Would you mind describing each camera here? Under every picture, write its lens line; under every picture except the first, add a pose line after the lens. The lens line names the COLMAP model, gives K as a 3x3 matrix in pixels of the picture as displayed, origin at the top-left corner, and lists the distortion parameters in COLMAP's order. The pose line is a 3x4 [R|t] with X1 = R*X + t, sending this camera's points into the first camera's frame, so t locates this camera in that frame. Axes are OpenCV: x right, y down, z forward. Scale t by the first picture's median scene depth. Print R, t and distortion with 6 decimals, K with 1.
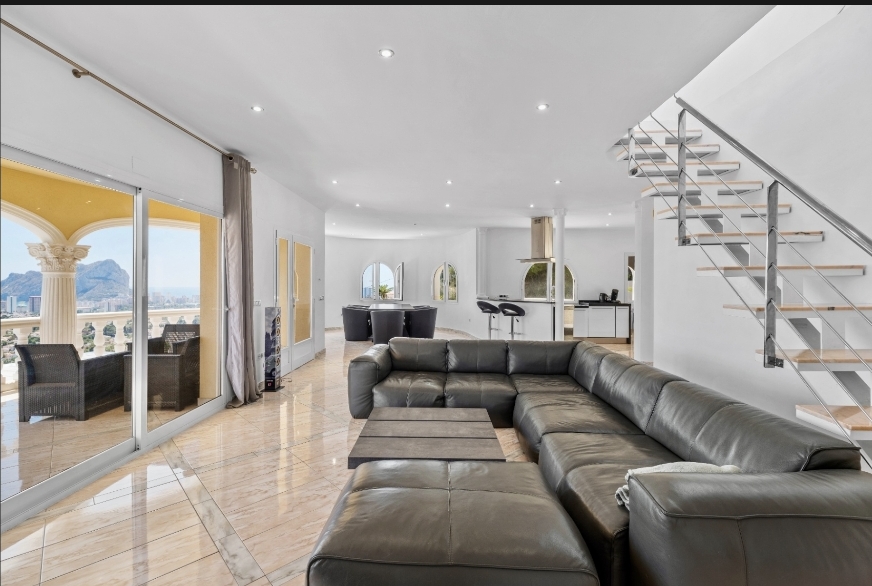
lens RADIAL K [[377.9, 0, 436.0], [0, 377.9, 293.0], [0, 0, 1]] dist [-0.001826, -0.000276]
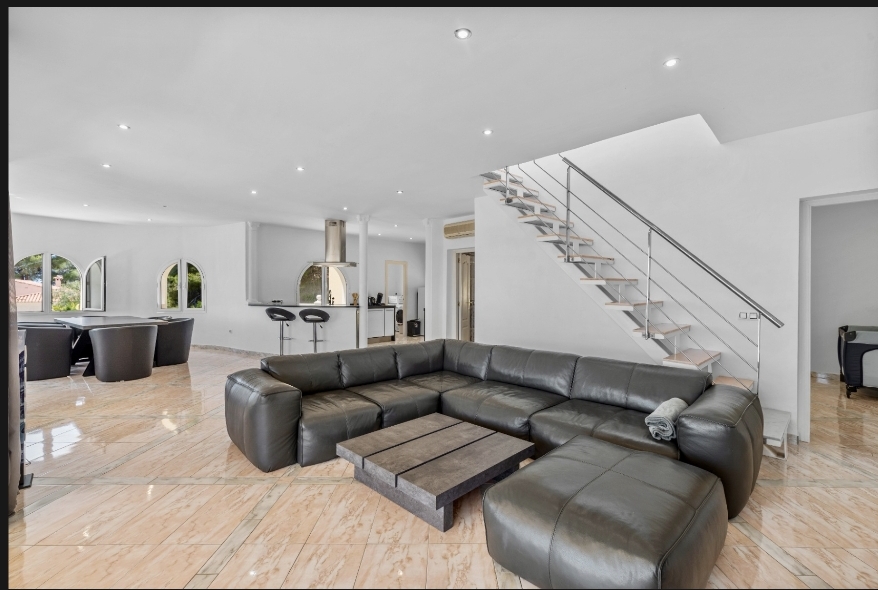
lens RADIAL K [[381.9, 0, 439.0], [0, 381.9, 295.0], [0, 0, 1]] dist [0.002500, 0.000126]
pose [[0.699753, -0.010541, 0.714307, -0.262340], [0.013318, 0.999910, 0.001709, -0.004360], [-0.714260, 0.008318, 0.699831, 0.125119]]
